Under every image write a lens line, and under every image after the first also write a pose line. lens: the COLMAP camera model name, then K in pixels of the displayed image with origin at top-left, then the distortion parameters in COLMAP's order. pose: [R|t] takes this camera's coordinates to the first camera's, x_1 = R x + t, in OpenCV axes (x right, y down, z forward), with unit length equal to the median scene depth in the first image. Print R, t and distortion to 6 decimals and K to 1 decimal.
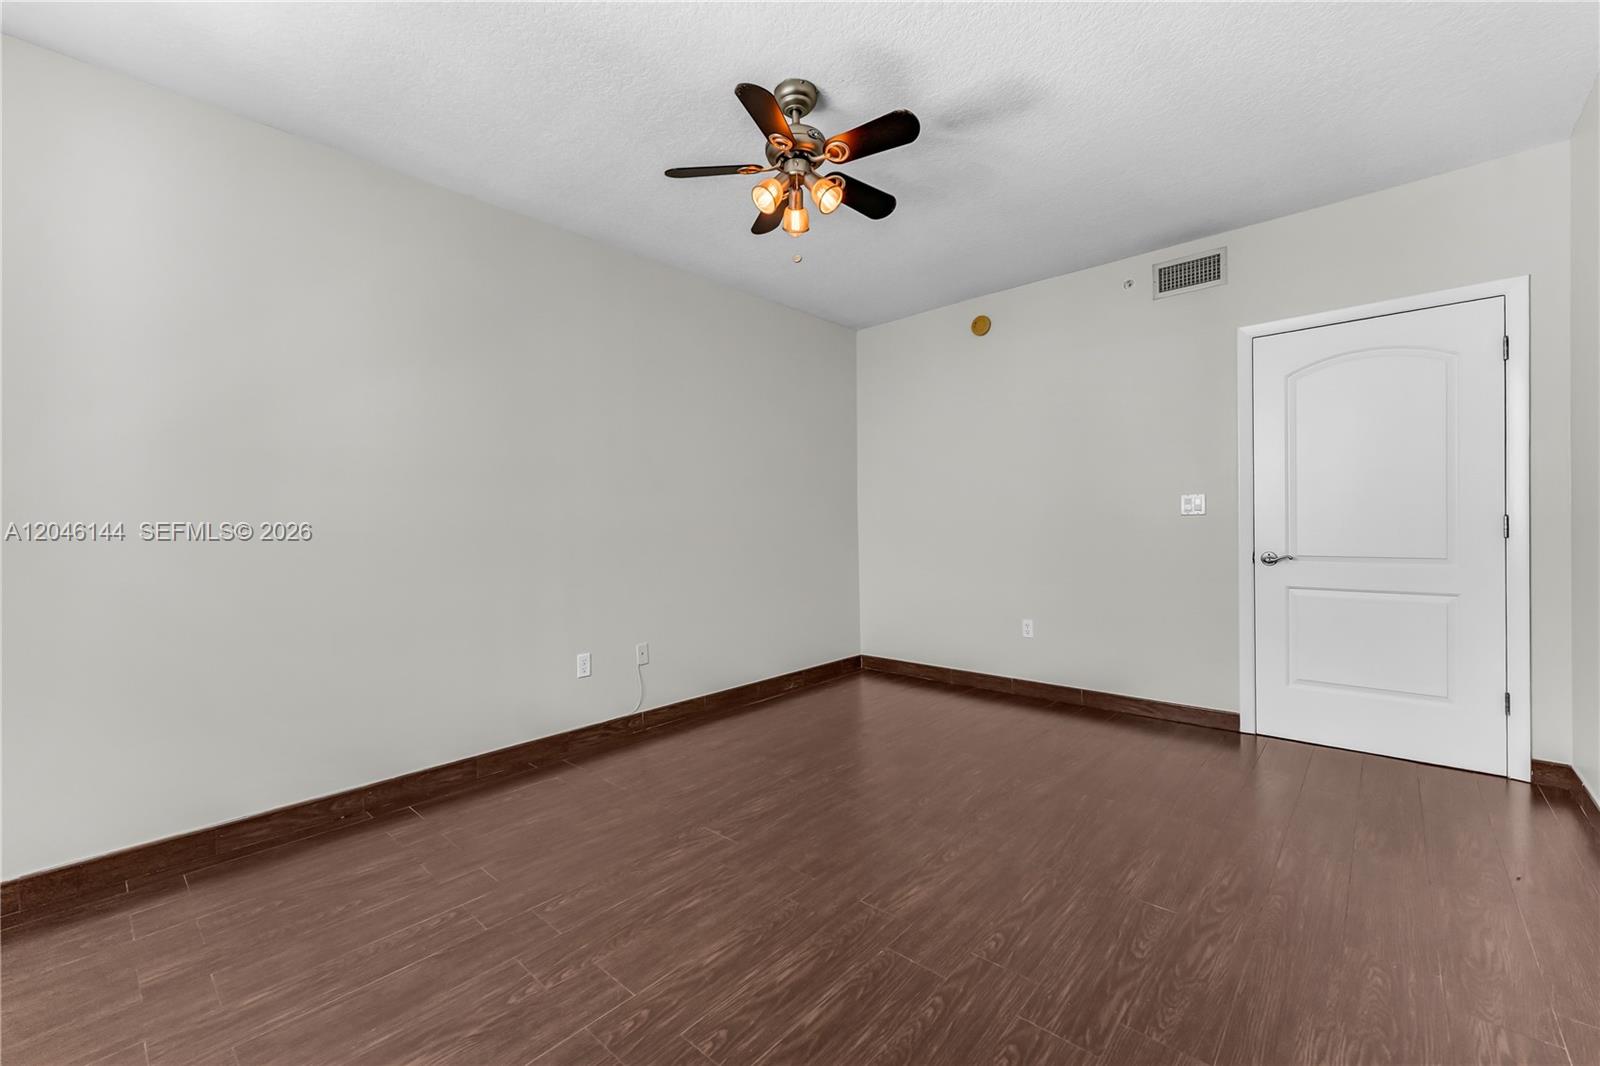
lens RADIAL K [[653.4, 0, 792.8], [0, 653.4, 522.2], [0, 0, 1]] dist [0.004131, -0.000014]
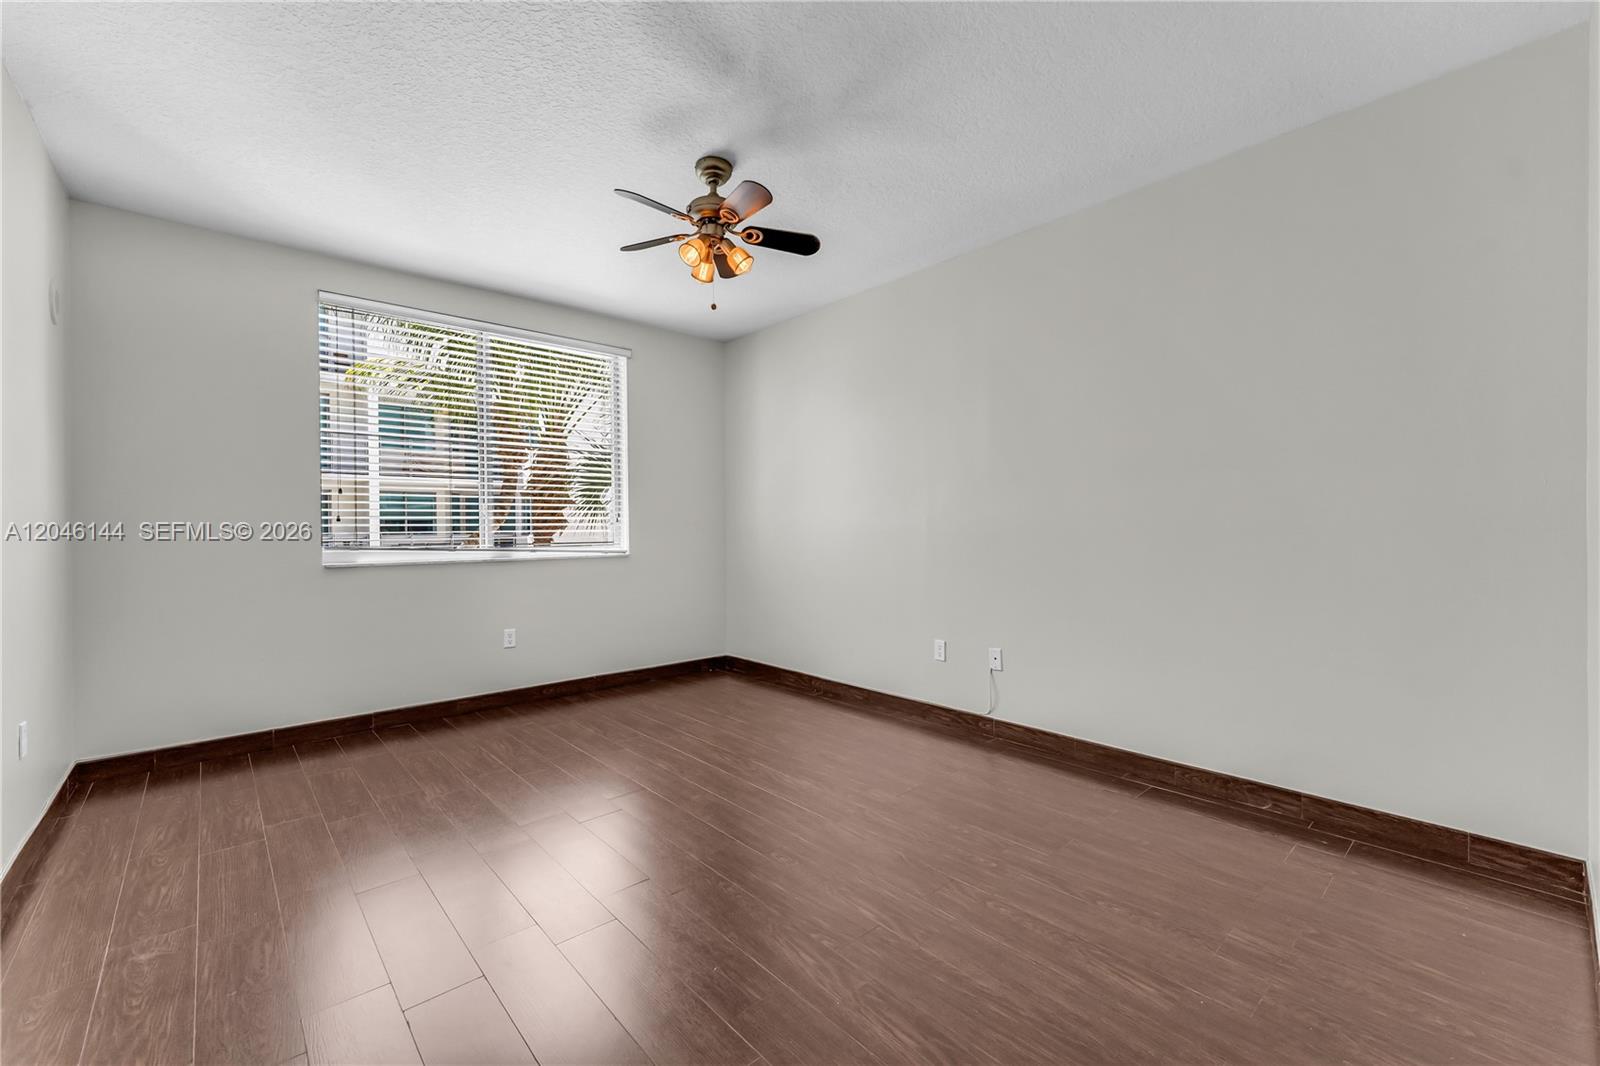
lens RADIAL K [[653.4, 0, 792.8], [0, 653.4, 522.2], [0, 0, 1]] dist [0.004131, -0.000014]
pose [[-0.087654, 0.017721, -0.995993, 0.813222], [0.010954, 0.999798, 0.016825, -0.022725], [0.996091, -0.009435, -0.087830, 0.845704]]
